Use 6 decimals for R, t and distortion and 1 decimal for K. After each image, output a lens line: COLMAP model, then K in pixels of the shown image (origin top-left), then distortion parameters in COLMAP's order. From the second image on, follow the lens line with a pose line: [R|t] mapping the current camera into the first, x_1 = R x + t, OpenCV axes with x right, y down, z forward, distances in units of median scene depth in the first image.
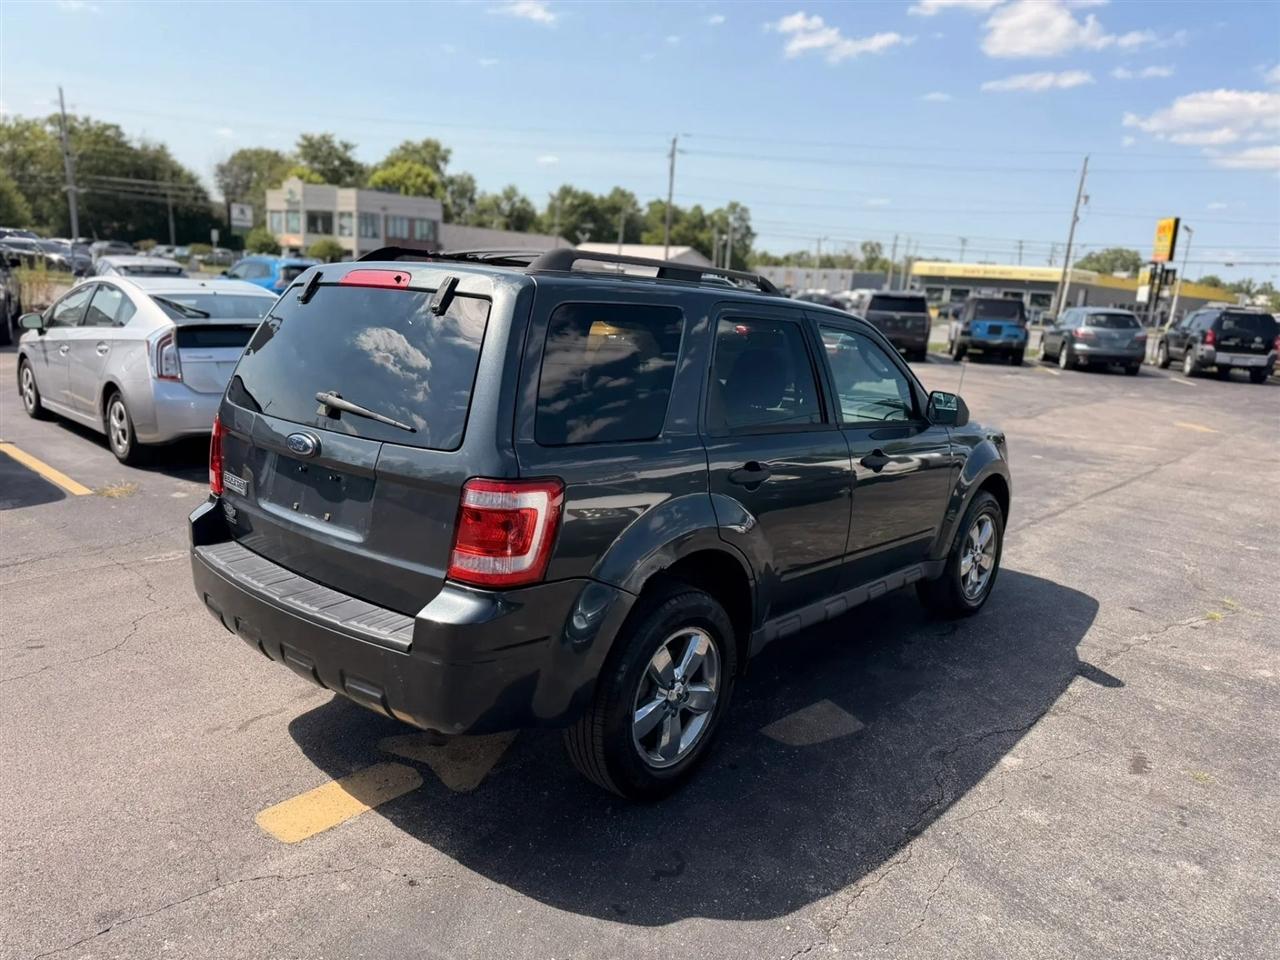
lens RADIAL K [[904.1, 0, 632.0], [0, 904.1, 495.3], [0, 0, 1]] dist [0.022104, -0.028974]
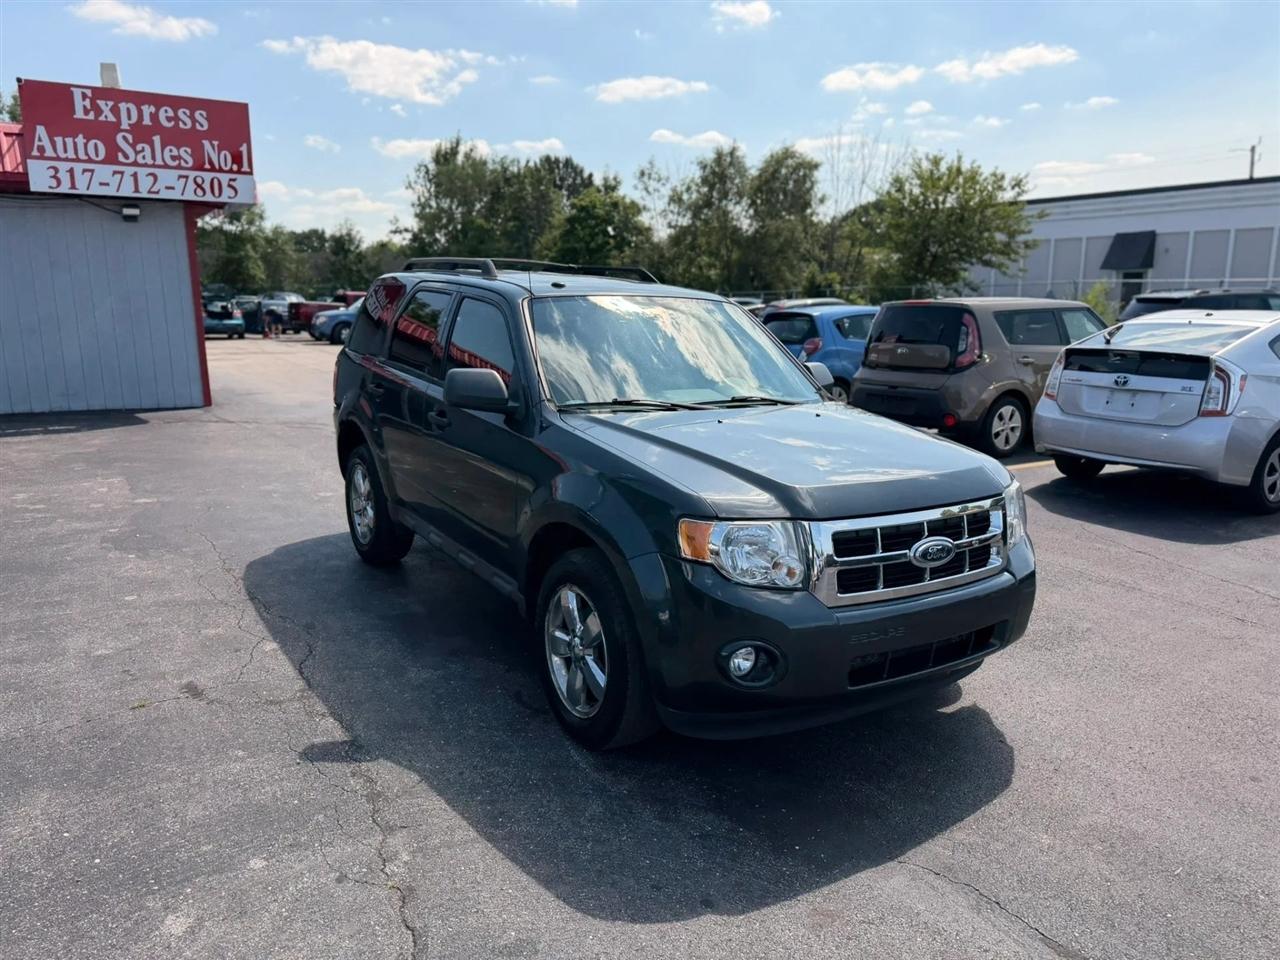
lens RADIAL K [[904.1, 0, 644.5], [0, 904.1, 499.0], [0, 0, 1]] dist [0.022104, -0.028974]
pose [[-0.271381, 0.152338, -0.950340, 0.564352], [-0.240476, 0.945346, 0.220208, -0.111315], [0.931946, 0.288294, -0.219916, 0.674877]]
